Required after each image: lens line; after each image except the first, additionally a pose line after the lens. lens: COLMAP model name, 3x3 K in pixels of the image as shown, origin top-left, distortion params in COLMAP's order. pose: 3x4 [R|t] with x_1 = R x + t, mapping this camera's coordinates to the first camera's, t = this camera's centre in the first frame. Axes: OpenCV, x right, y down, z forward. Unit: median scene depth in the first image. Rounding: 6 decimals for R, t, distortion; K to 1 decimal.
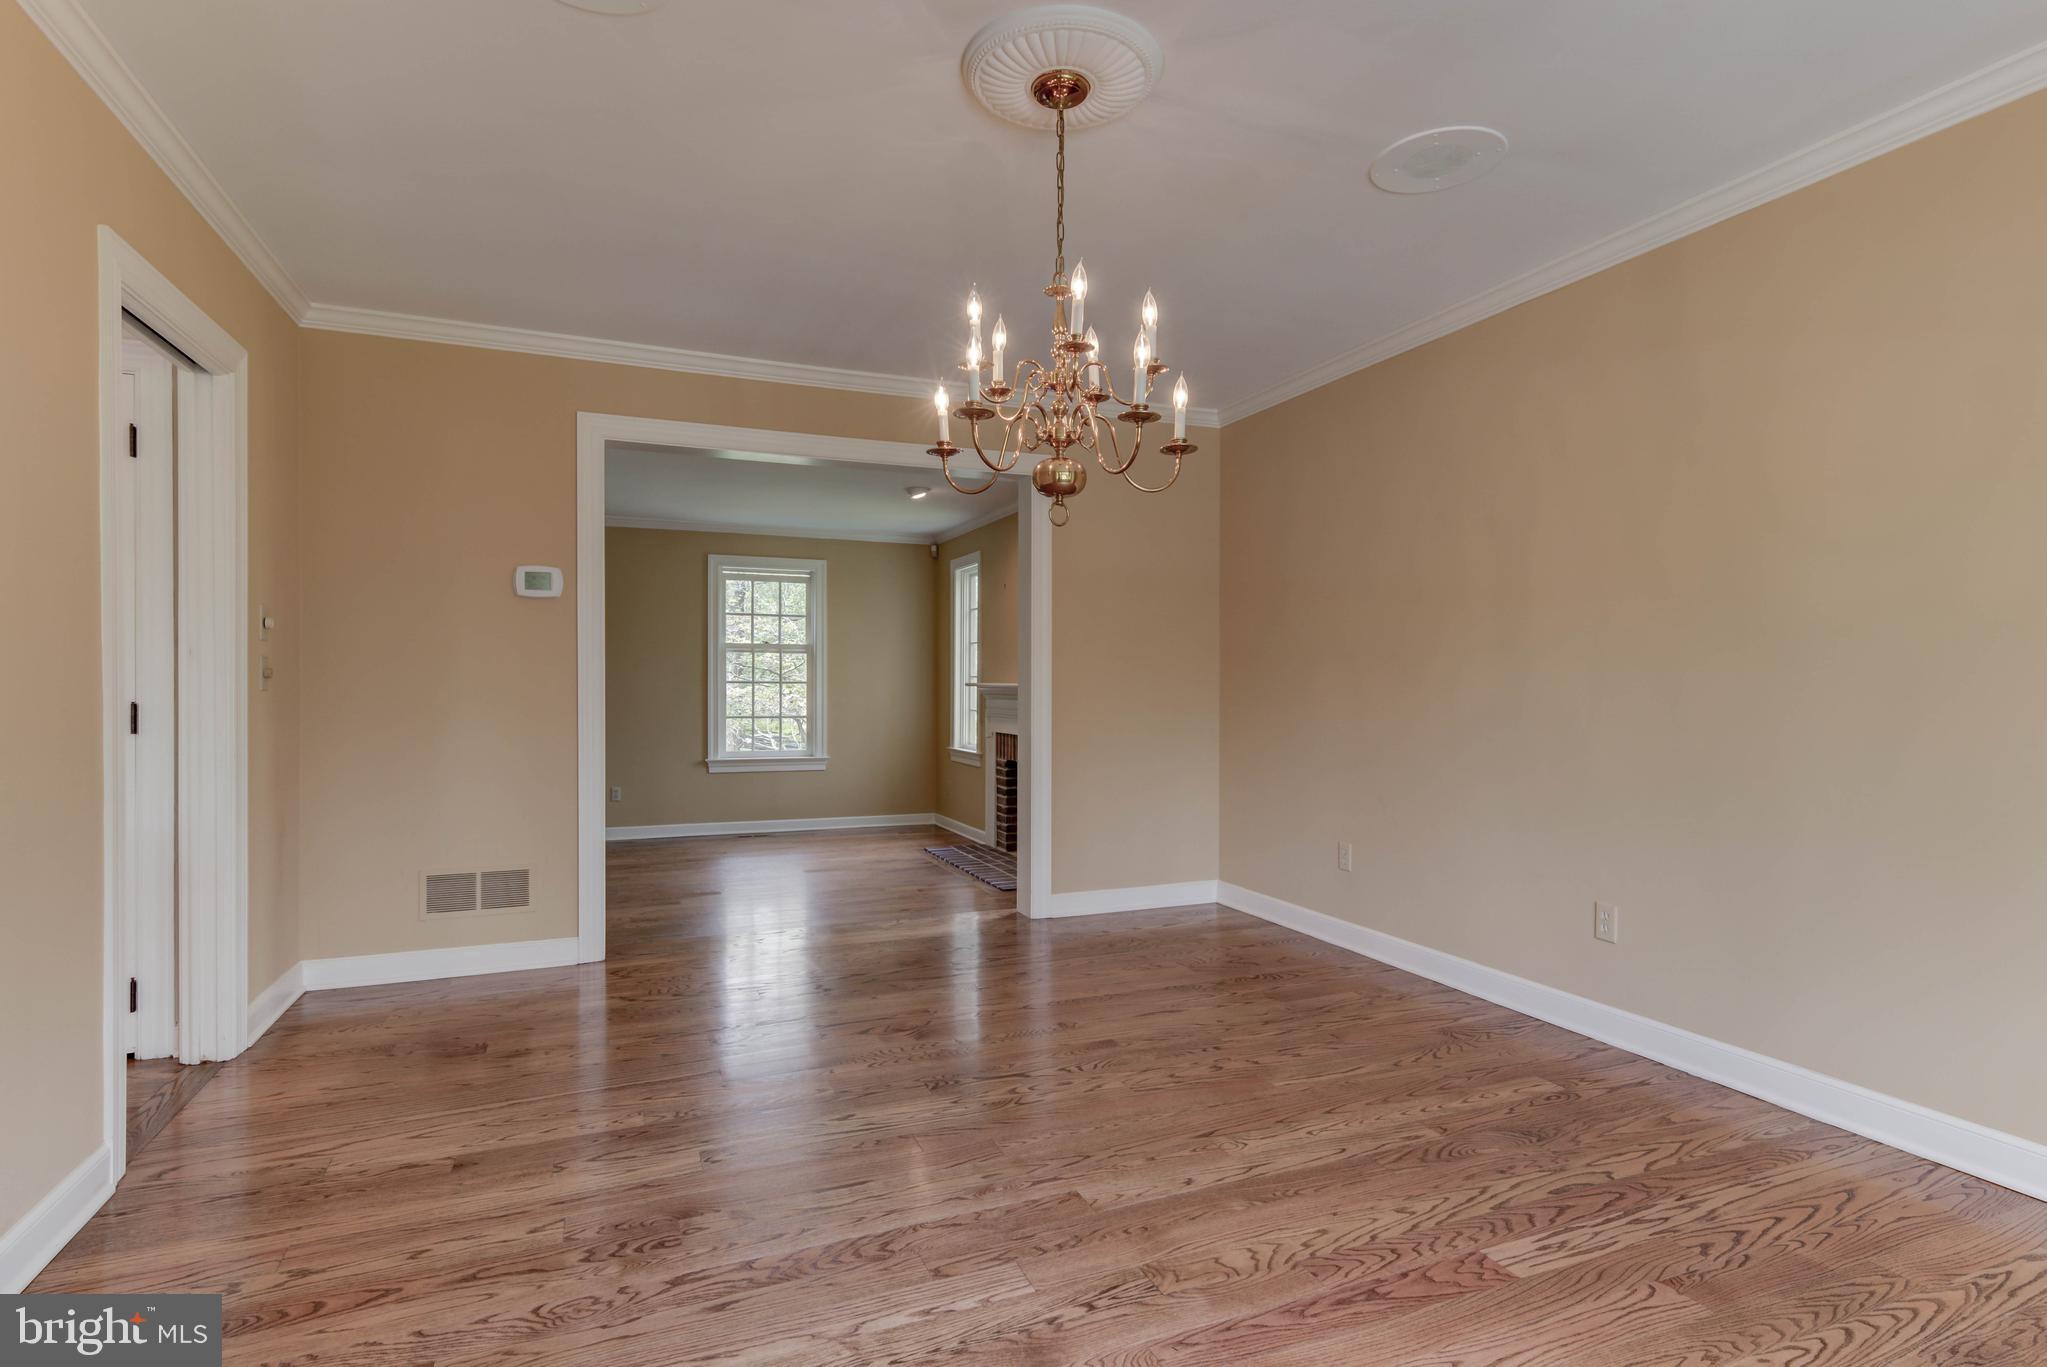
lens RADIAL K [[1027.4, 0, 1024.5], [0, 1027.4, 688.0], [0, 0, 1]] dist [0.025765, -0.010160]
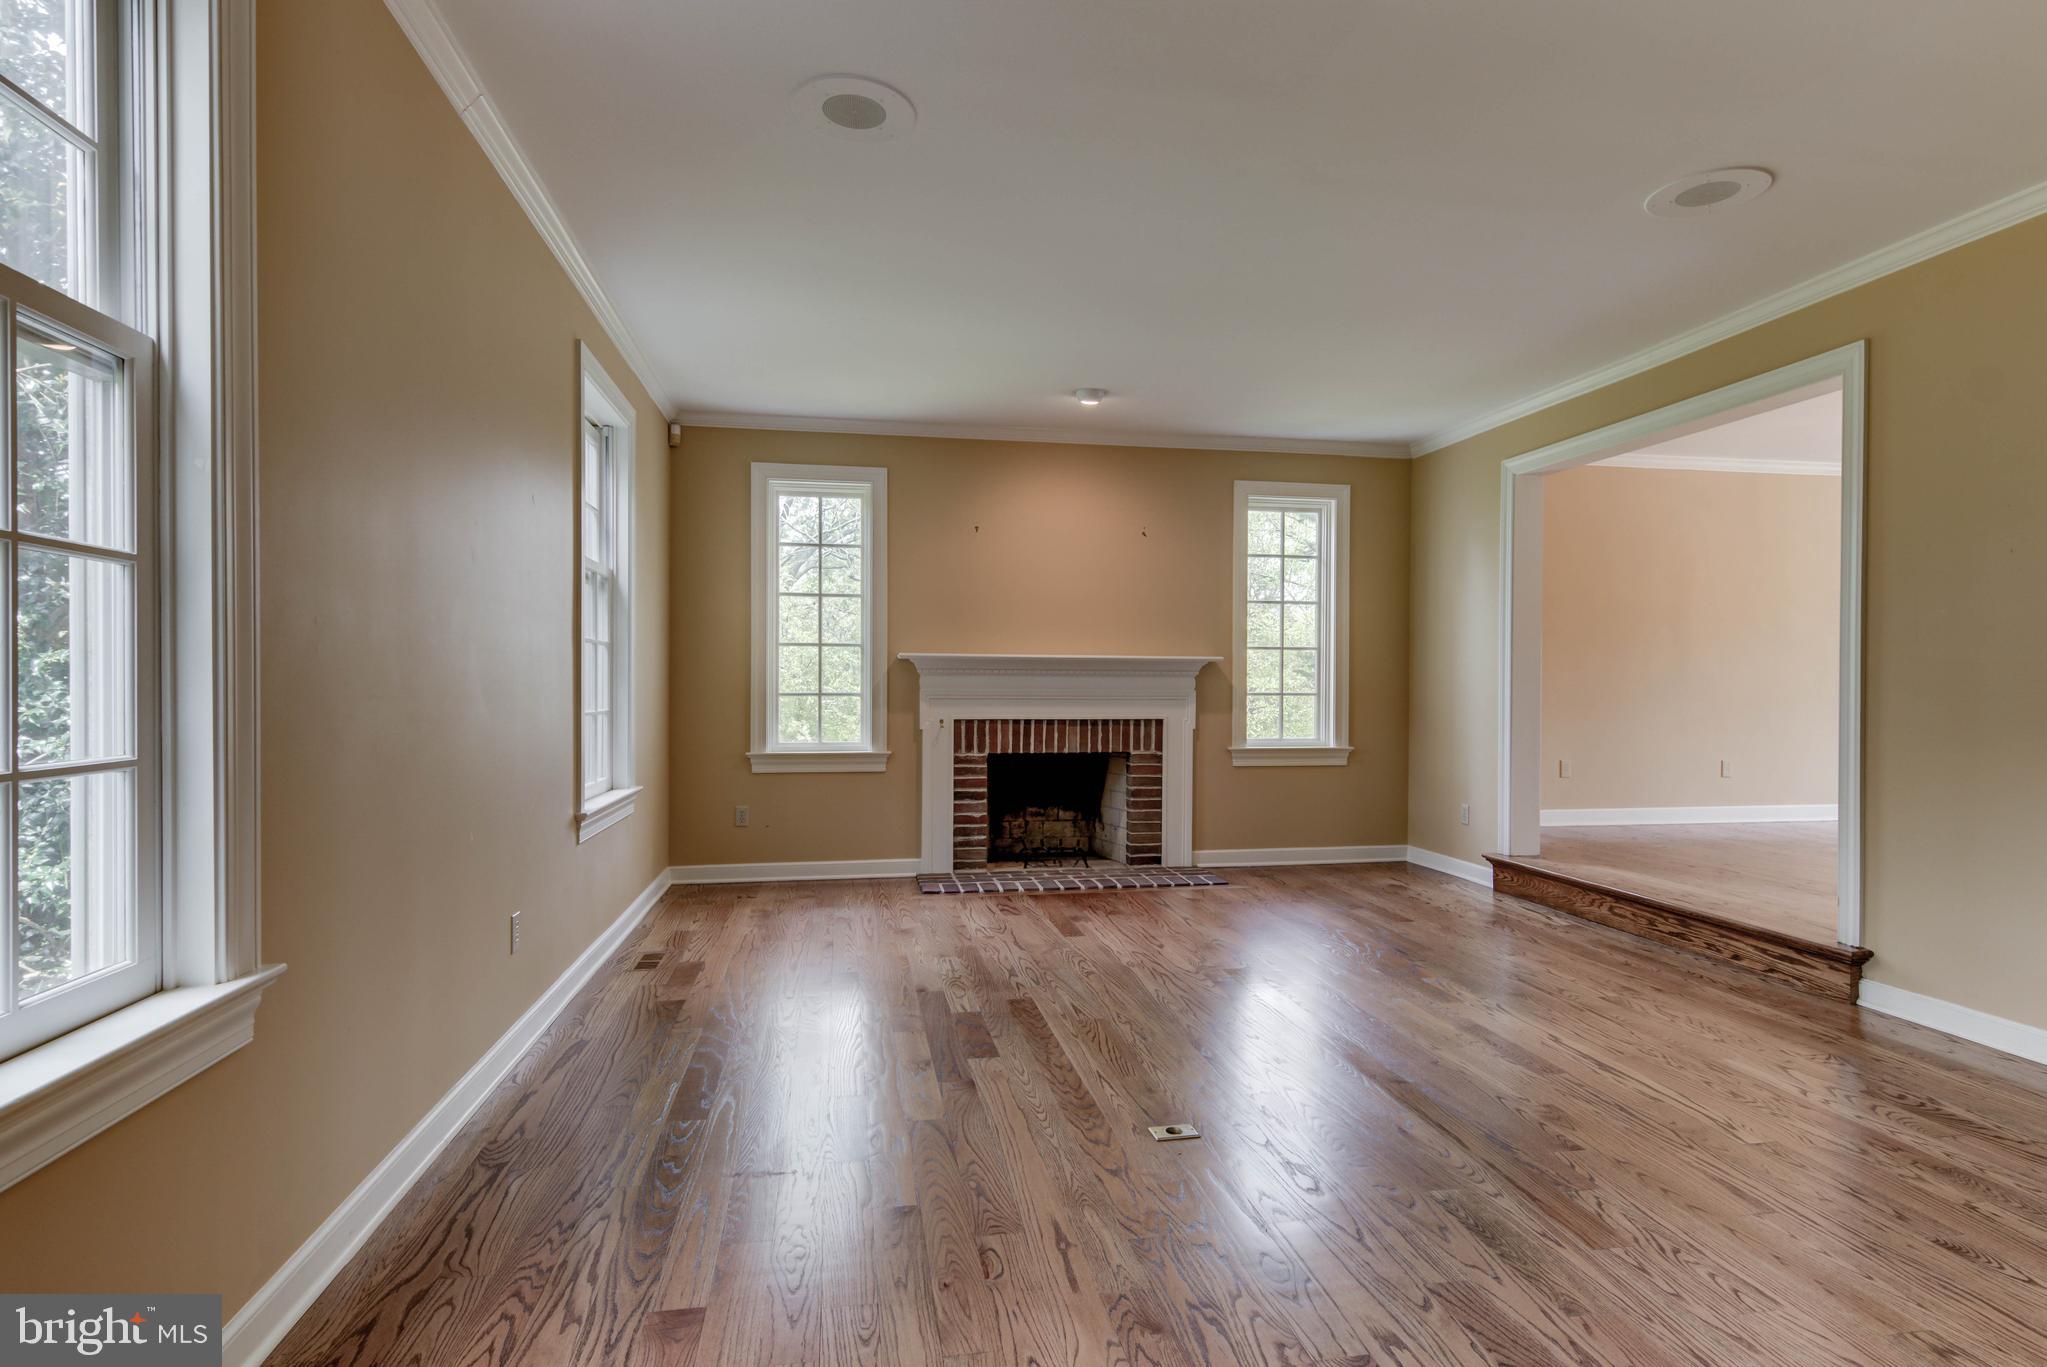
lens RADIAL K [[1027.4, 0, 1024.5], [0, 1027.4, 688.0], [0, 0, 1]] dist [0.025765, -0.010160]
pose [[0.210744, -0.004996, 0.977528, -1.774917], [0.000898, 0.999988, 0.004917, 0.037908], [-0.977541, -0.000159, 0.210746, 1.849012]]
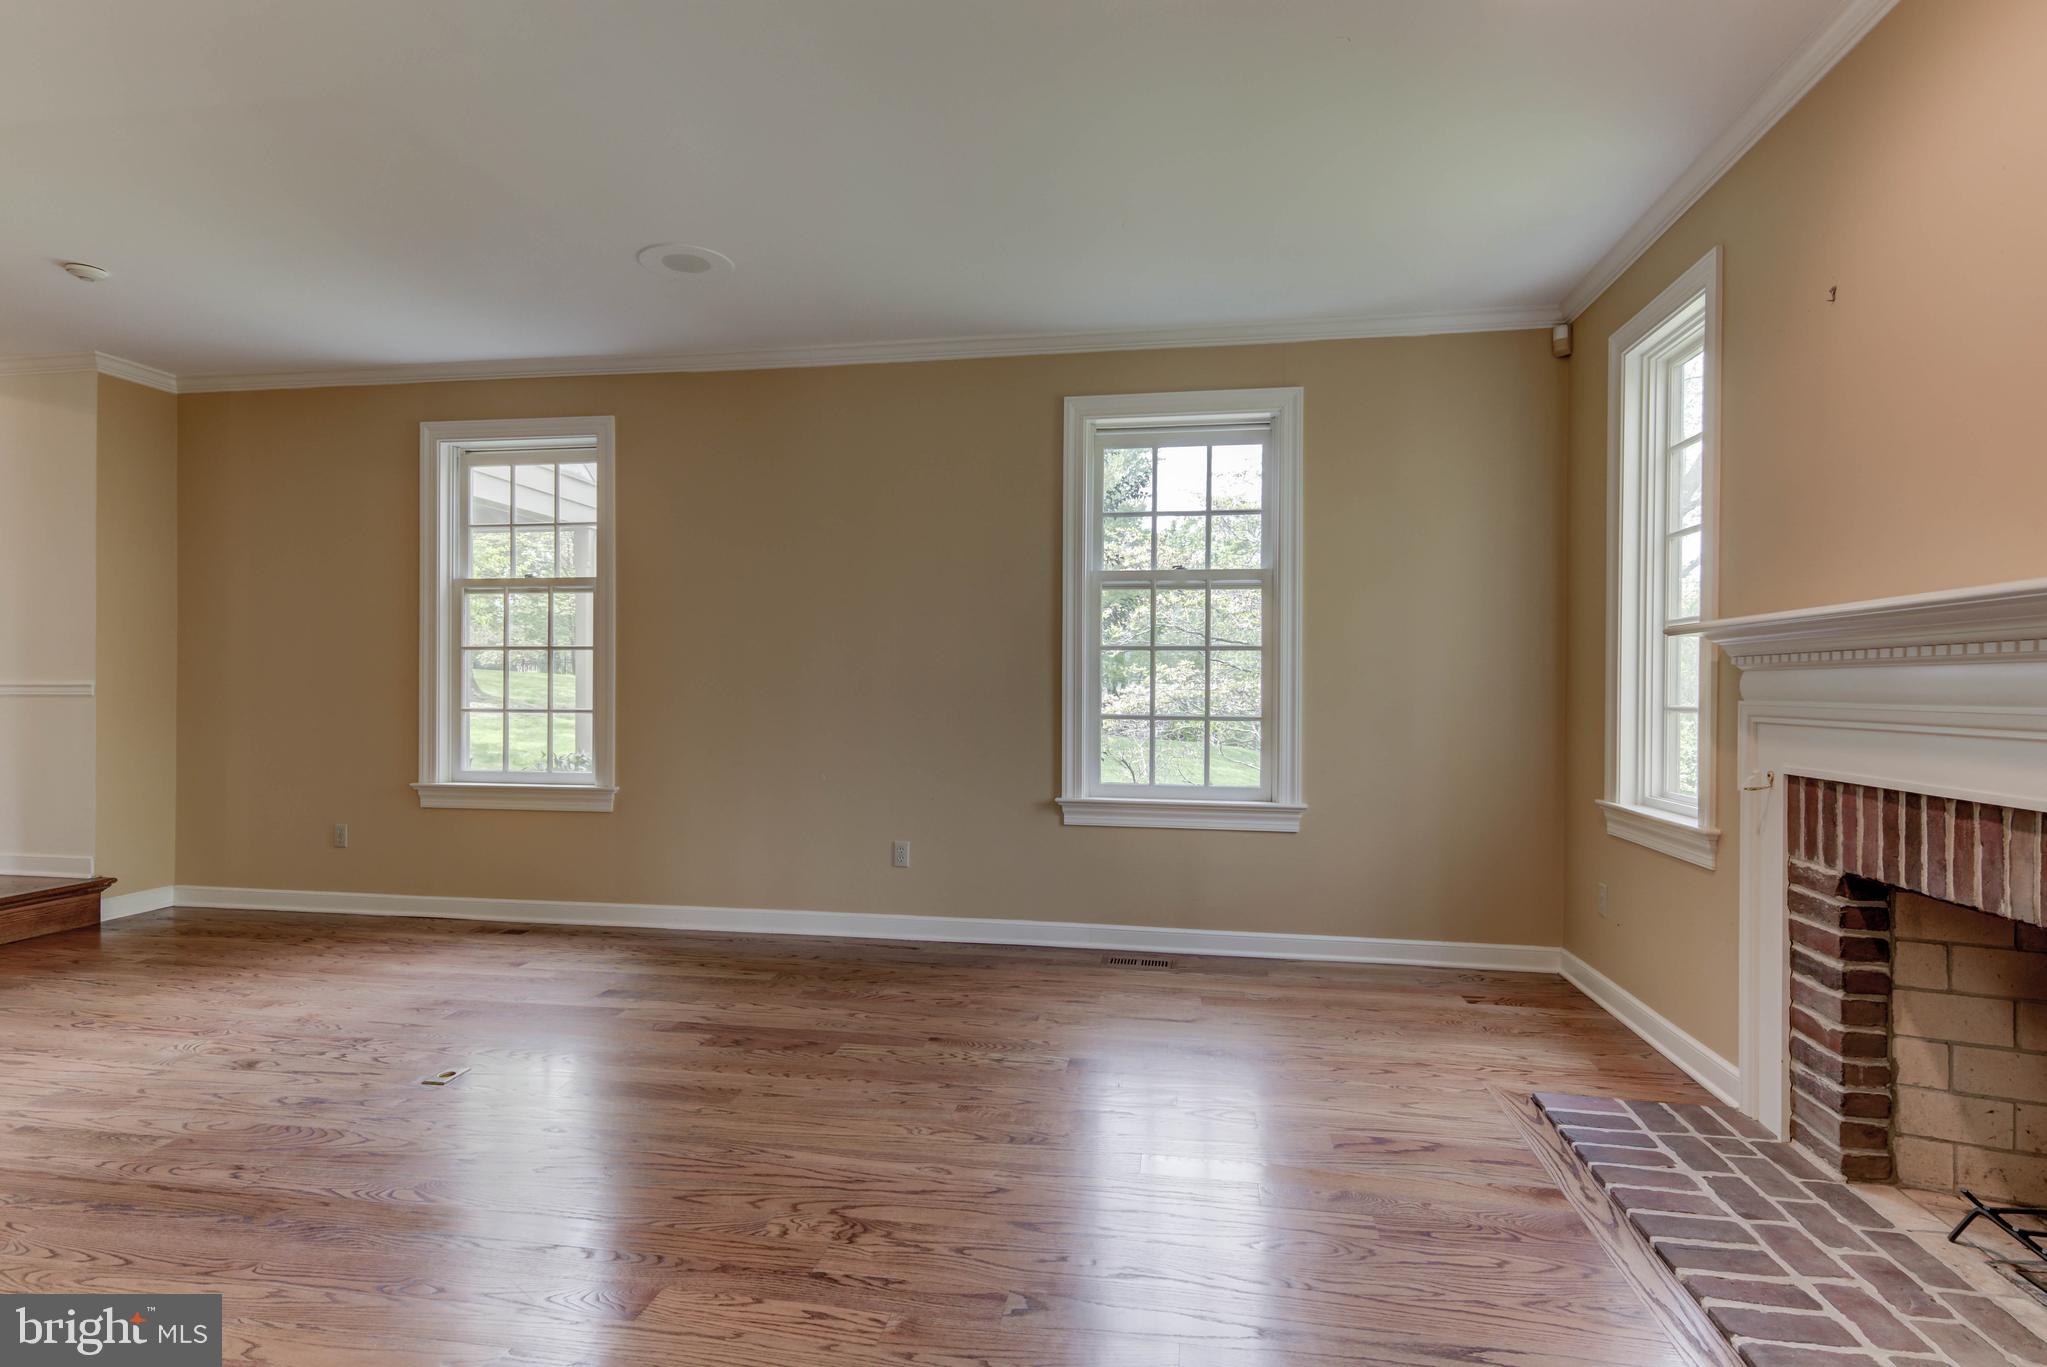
lens RADIAL K [[1027.4, 0, 1024.5], [0, 1027.4, 688.0], [0, 0, 1]] dist [0.025765, -0.010160]
pose [[0.848870, 0.000774, -0.528602, -0.135812], [-0.005253, 0.999962, -0.006971, 0.046246], [0.528576, 0.008694, 0.848841, 1.414544]]
